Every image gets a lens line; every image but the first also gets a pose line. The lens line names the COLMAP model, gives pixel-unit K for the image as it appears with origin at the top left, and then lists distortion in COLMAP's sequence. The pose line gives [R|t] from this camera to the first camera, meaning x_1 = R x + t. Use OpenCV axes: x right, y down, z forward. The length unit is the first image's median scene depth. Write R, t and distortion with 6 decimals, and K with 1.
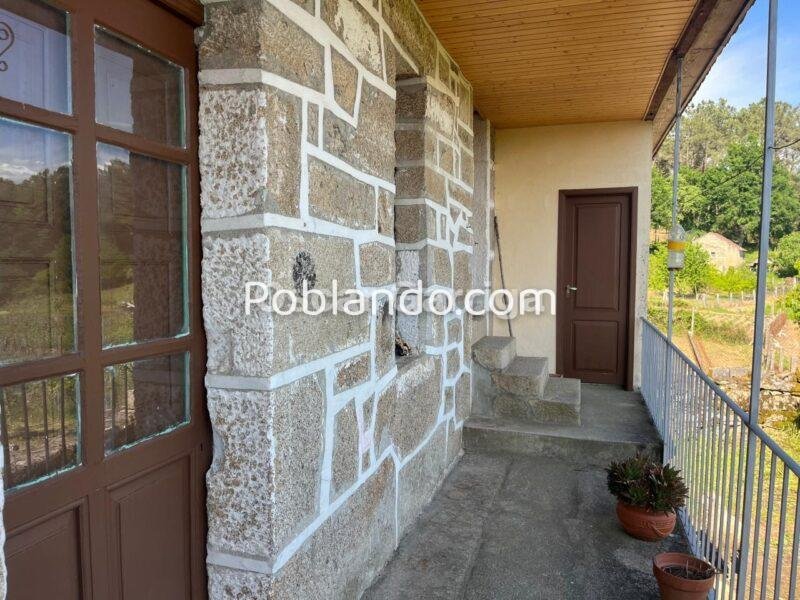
lens RADIAL K [[607.8, 0, 400.0], [0, 607.8, 300.0], [0, 0, 1]] dist [0.047186, -0.080998]
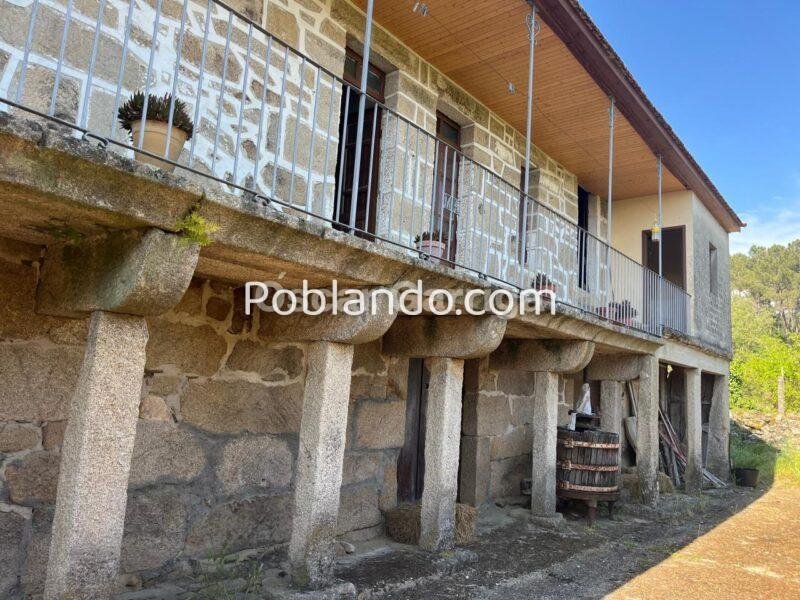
lens RADIAL K [[607.8, 0, 400.0], [0, 607.8, 300.0], [0, 0, 1]] dist [0.047186, -0.080998]
pose [[0.928081, -0.001464, -0.372375, 0.456974], [-0.081616, 0.974878, -0.207247, 0.775791], [0.363324, 0.222734, 0.904646, -1.463804]]
